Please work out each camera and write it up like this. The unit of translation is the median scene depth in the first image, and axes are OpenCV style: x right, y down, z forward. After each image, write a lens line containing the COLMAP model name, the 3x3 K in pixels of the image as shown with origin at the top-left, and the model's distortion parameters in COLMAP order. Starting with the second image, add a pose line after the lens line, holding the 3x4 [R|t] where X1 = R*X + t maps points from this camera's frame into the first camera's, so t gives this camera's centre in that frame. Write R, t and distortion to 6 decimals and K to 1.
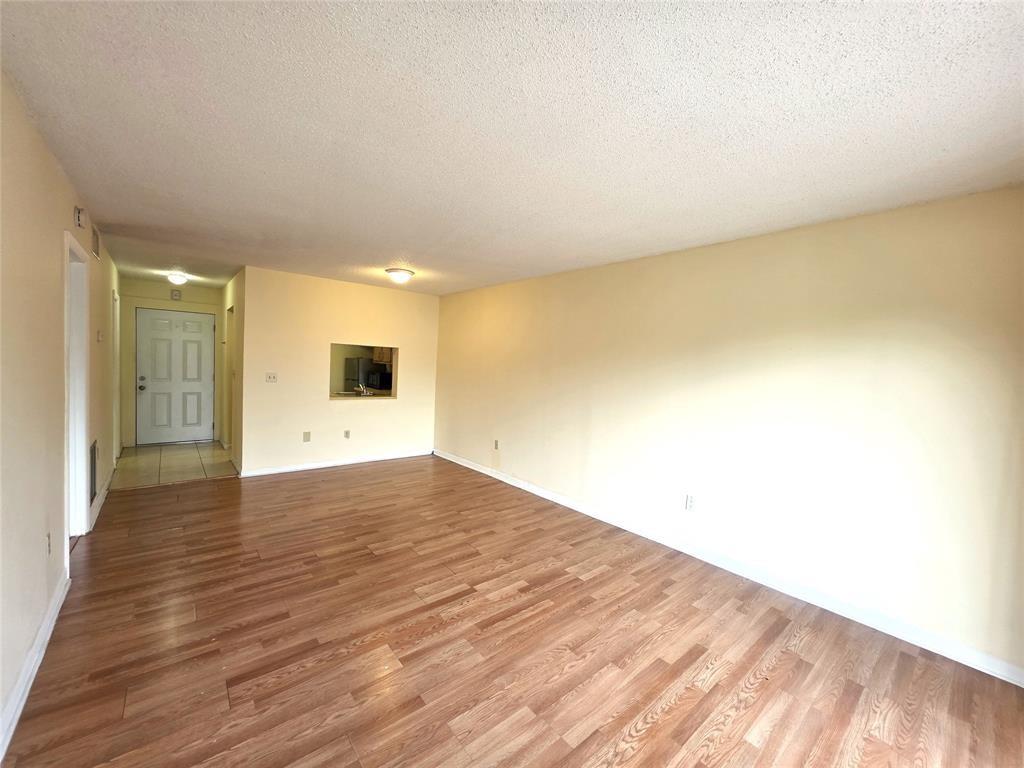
lens RADIAL K [[408.2, 0, 521.6], [0, 408.2, 385.0], [0, 0, 1]] dist [-0.000539, -0.000137]
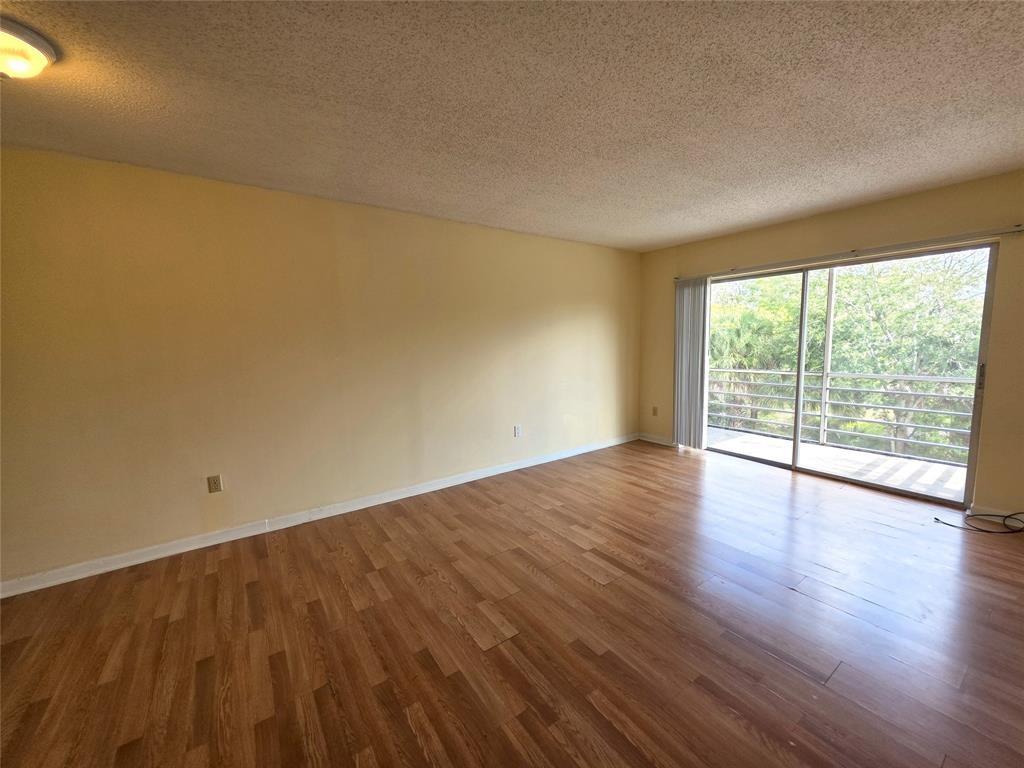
lens RADIAL K [[408.2, 0, 513.7], [0, 408.2, 382.4], [0, 0, 1]] dist [-0.000539, -0.000137]
pose [[0.091568, -0.150772, 0.984319, -0.863078], [0.077068, 0.986579, 0.143949, -0.060888], [-0.992812, 0.062678, 0.101959, 0.849887]]
